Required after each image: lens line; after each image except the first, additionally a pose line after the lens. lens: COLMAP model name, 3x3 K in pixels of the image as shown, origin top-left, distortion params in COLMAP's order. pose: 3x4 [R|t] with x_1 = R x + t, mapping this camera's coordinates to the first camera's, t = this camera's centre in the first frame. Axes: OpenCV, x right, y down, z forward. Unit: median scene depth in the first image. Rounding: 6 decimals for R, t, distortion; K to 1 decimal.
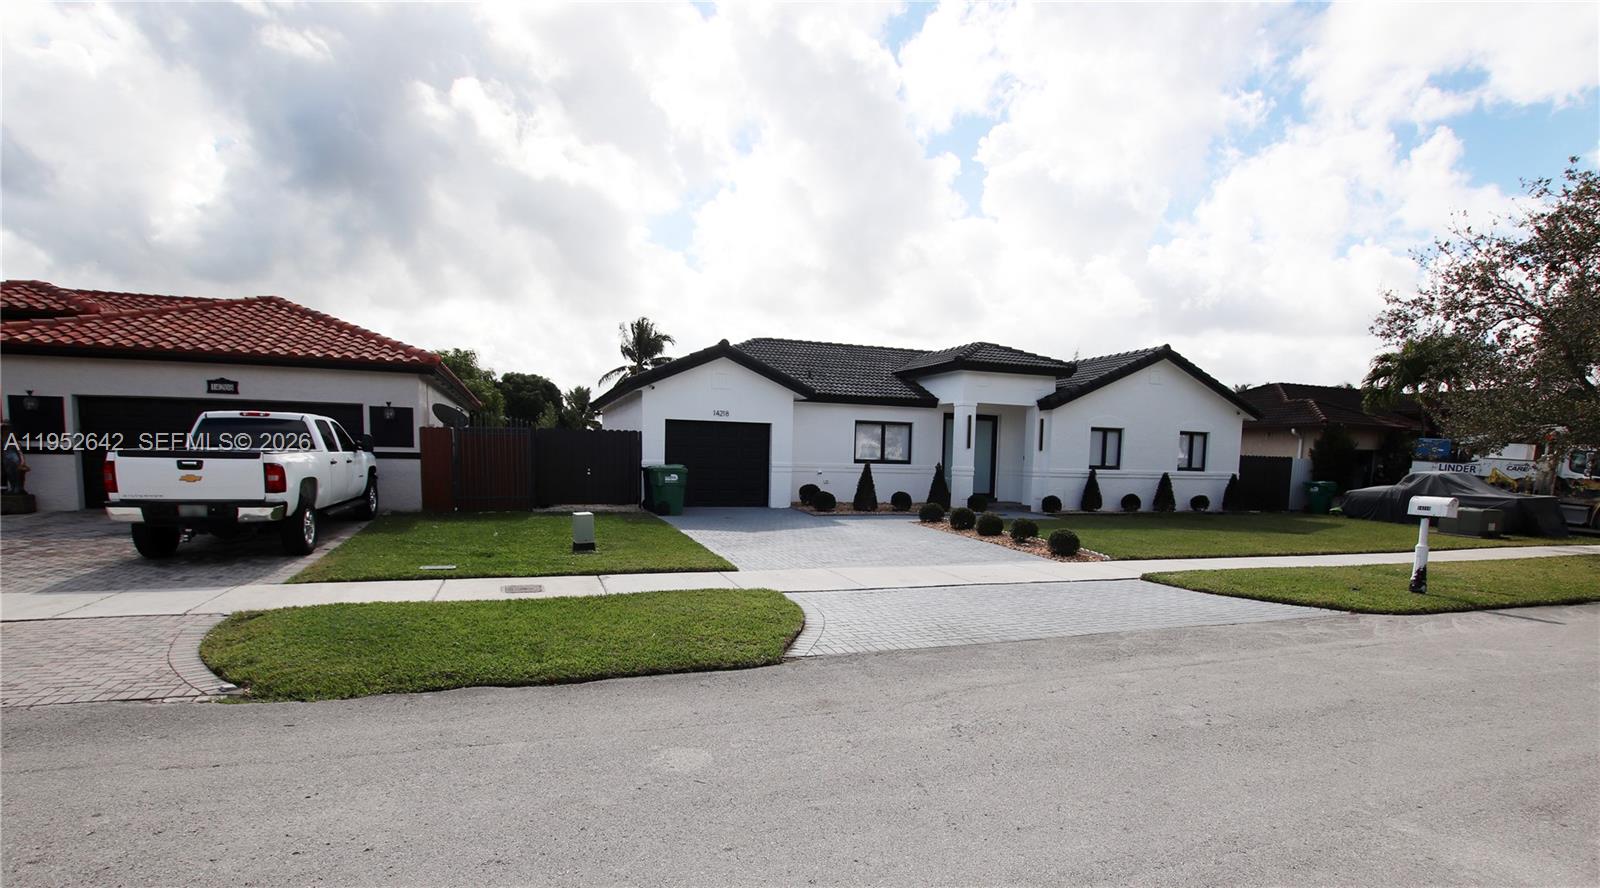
lens RADIAL K [[822.3, 0, 800.3], [0, 822.3, 457.1], [0, 0, 1]] dist [-0.001681, 0.000198]
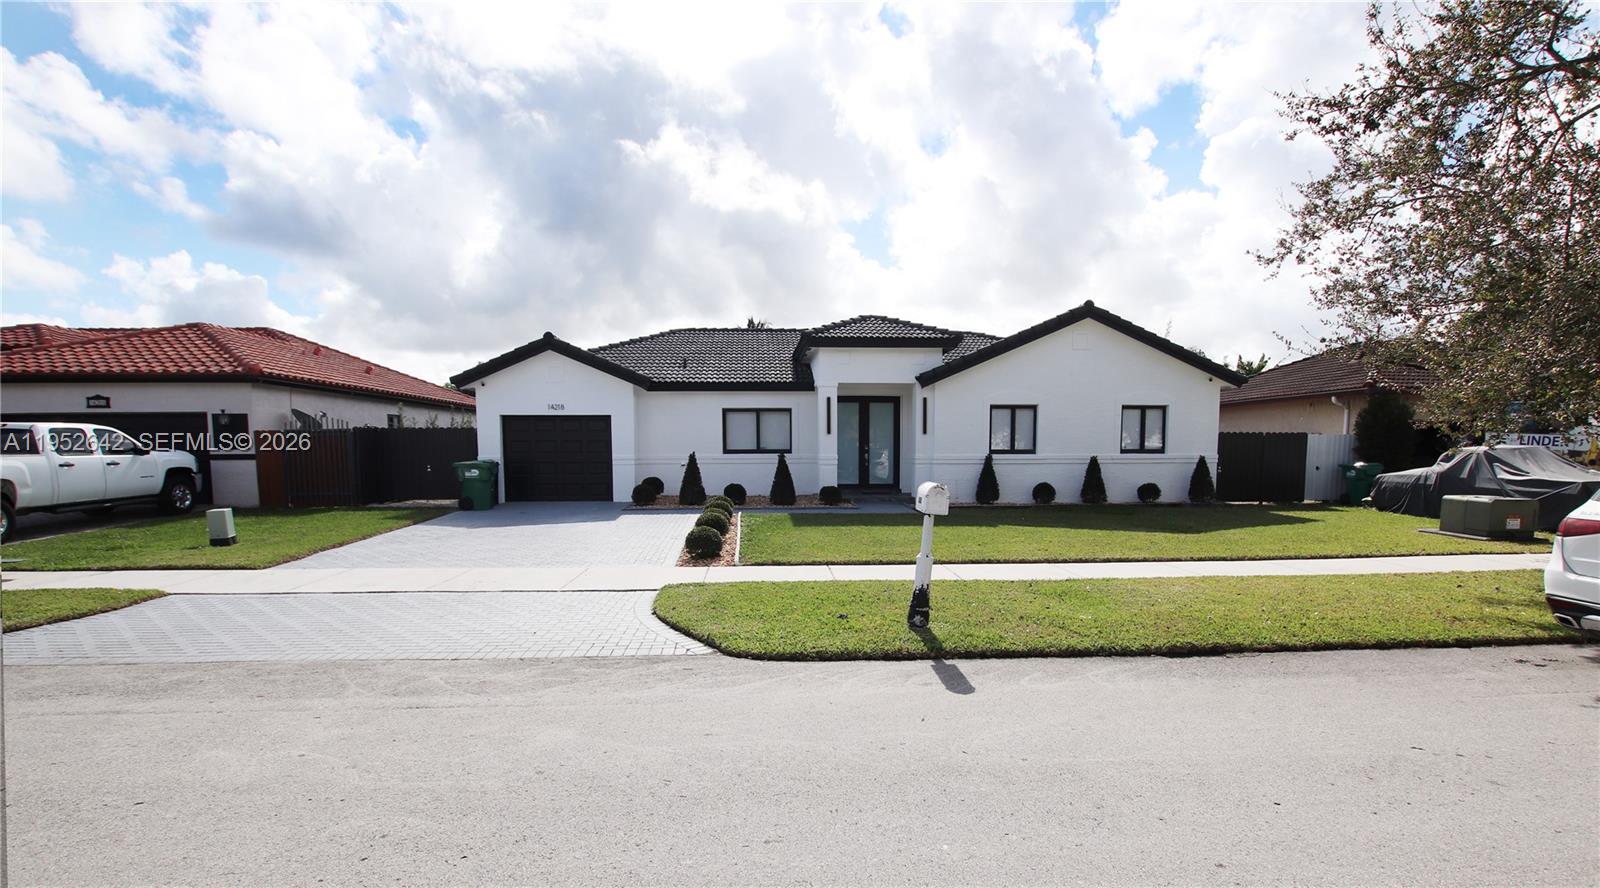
lens RADIAL K [[772.0, 0, 802.0], [0, 772.0, 448.2], [0, 0, 1]] dist [-0.014143, 0.000702]
pose [[0.951075, -0.026606, -0.307811, 0.415937], [0.024657, 0.999644, -0.010220, 0.011926], [0.307973, 0.002130, 0.951393, 0.180409]]
